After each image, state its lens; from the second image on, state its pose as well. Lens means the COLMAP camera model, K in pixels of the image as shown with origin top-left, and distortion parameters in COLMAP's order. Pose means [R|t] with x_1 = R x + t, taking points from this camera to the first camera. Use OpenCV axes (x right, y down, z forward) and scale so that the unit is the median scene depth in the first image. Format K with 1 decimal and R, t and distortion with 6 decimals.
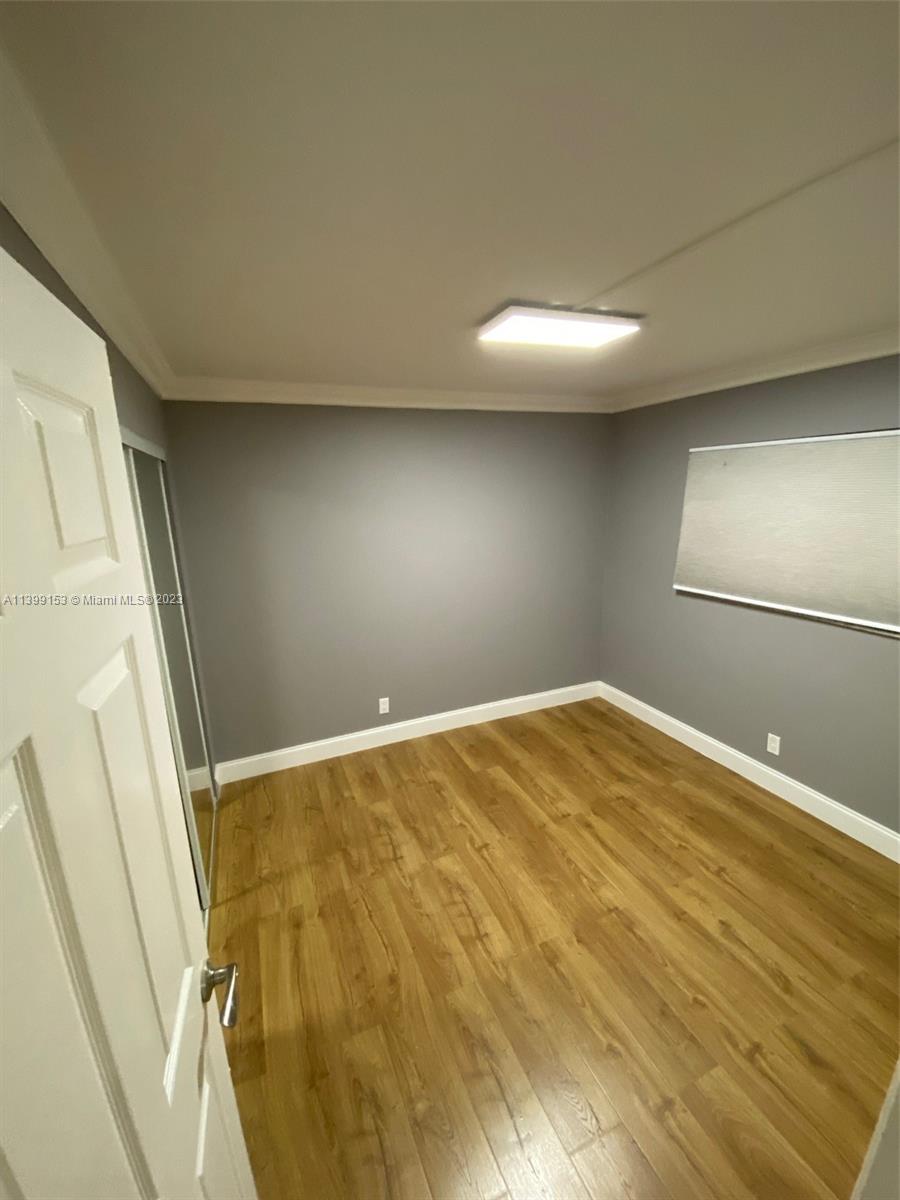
lens RADIAL K [[488.6, 0, 450.0], [0, 488.6, 600.0], [0, 0, 1]] dist [0.023123, -0.017614]
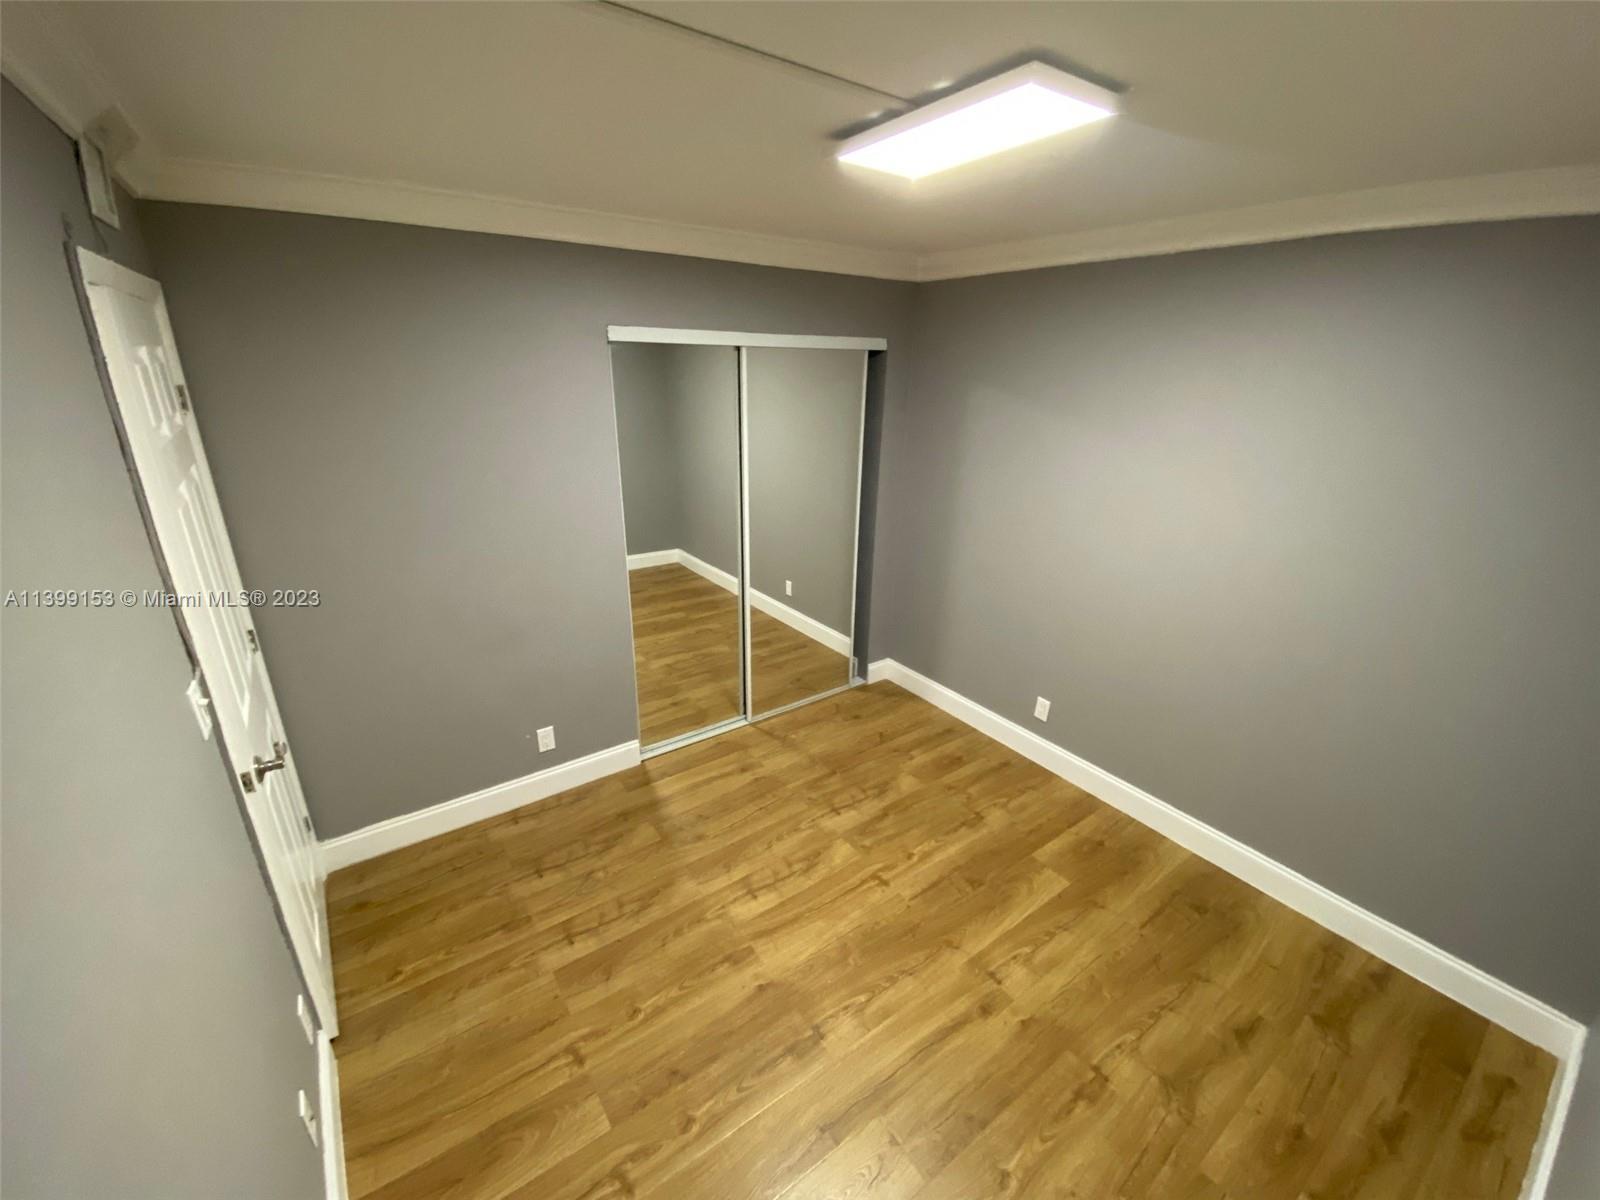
lens RADIAL K [[648.4, 0, 800.0], [0, 648.4, 600.0], [0, 0, 1]] dist [0.021935, -0.021692]
pose [[0.224810, 0.376668, -0.898655, 0.820708], [-0.259133, 0.912163, 0.317505, -0.190689], [0.939314, 0.161493, 0.302670, 0.530412]]
